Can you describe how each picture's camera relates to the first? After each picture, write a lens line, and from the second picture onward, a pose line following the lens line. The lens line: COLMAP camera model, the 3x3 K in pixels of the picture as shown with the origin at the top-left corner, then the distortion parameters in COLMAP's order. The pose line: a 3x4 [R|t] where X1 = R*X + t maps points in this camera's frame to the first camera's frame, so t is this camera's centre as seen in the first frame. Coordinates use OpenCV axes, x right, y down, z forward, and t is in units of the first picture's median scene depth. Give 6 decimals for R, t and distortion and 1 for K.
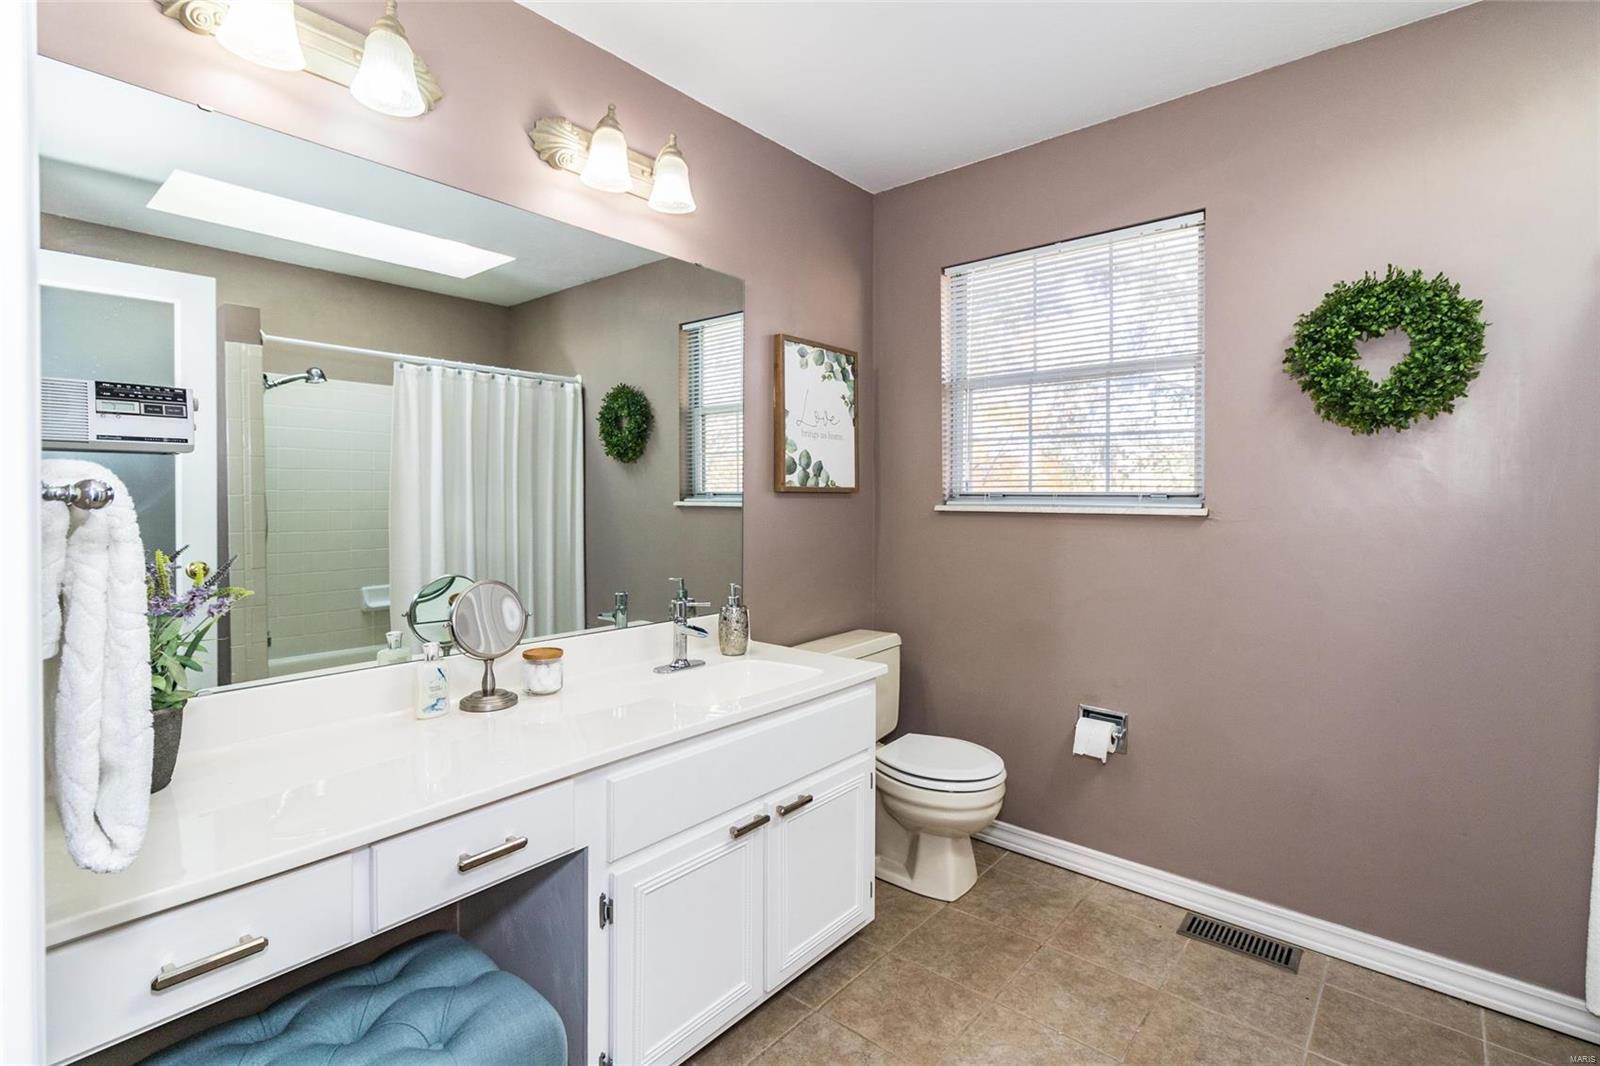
lens RADIAL K [[762.9, 0, 817.3], [0, 762.9, 491.6], [0, 0, 1]] dist [0.003334, 0.000110]
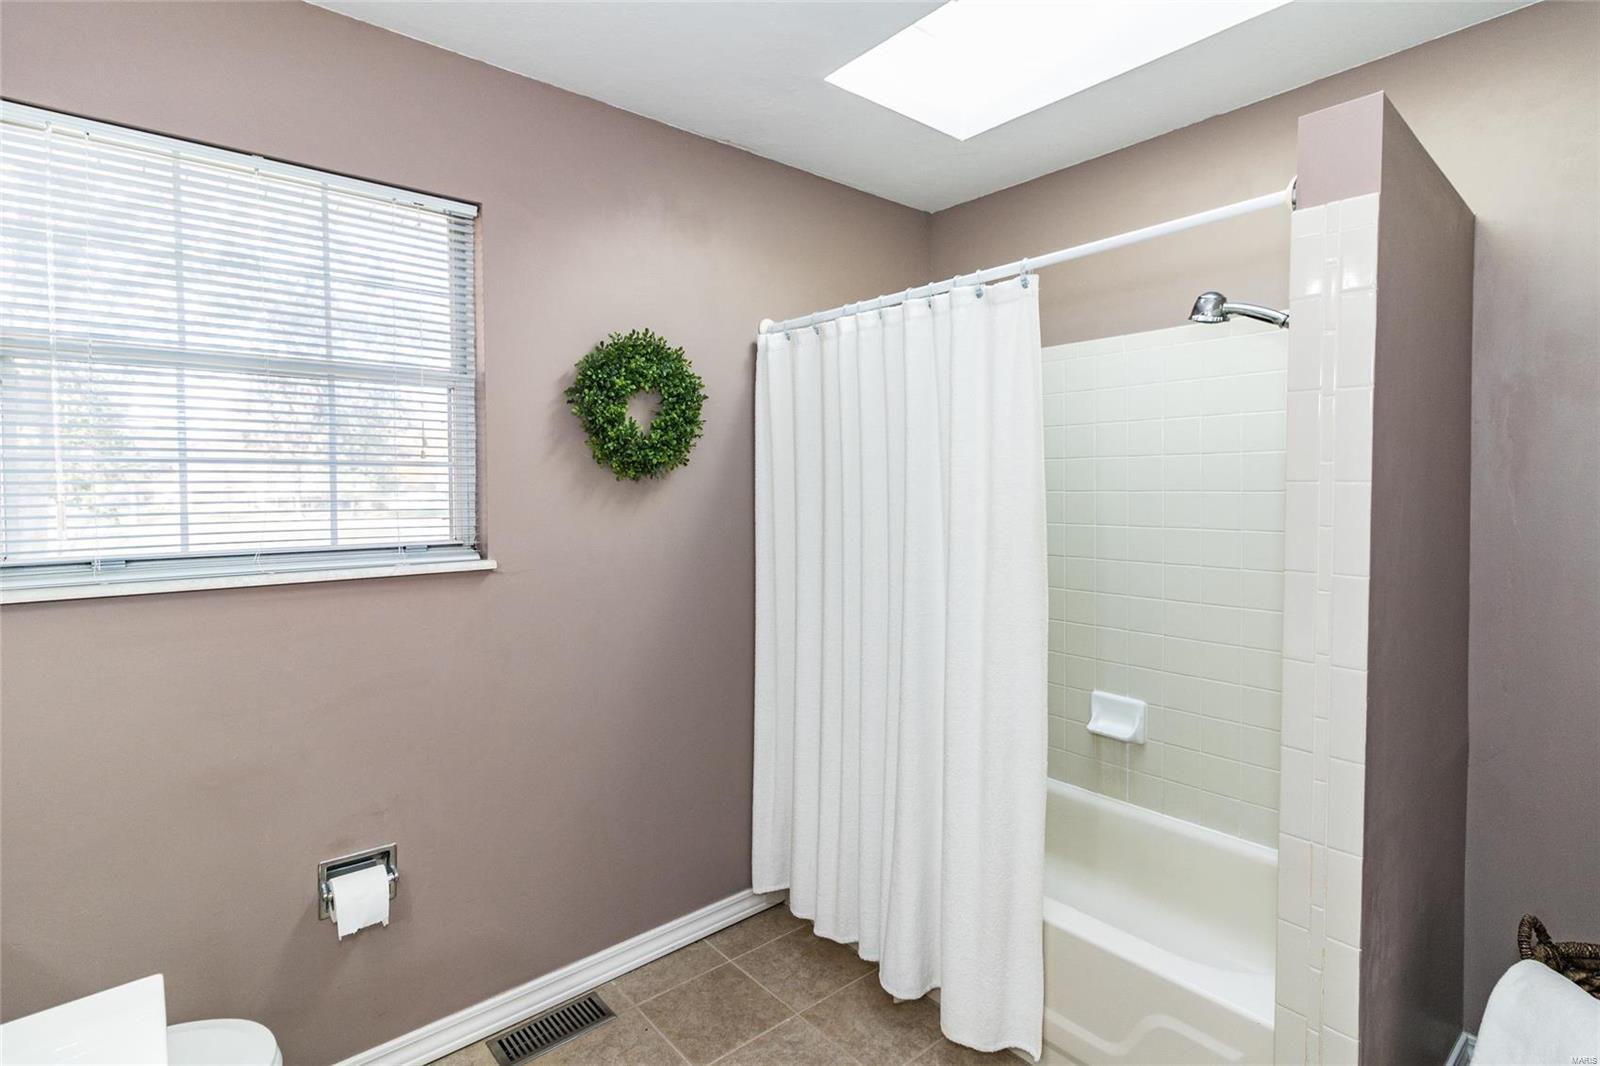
lens RADIAL K [[762.9, 0, 813.9], [0, 762.9, 504.4], [0, 0, 1]] dist [0.003334, 0.000110]
pose [[0.165533, -0.026210, 0.985856, -0.293396], [0.004522, 0.999656, 0.025818, -0.066302], [-0.986194, 0.000184, 0.165594, 0.550989]]
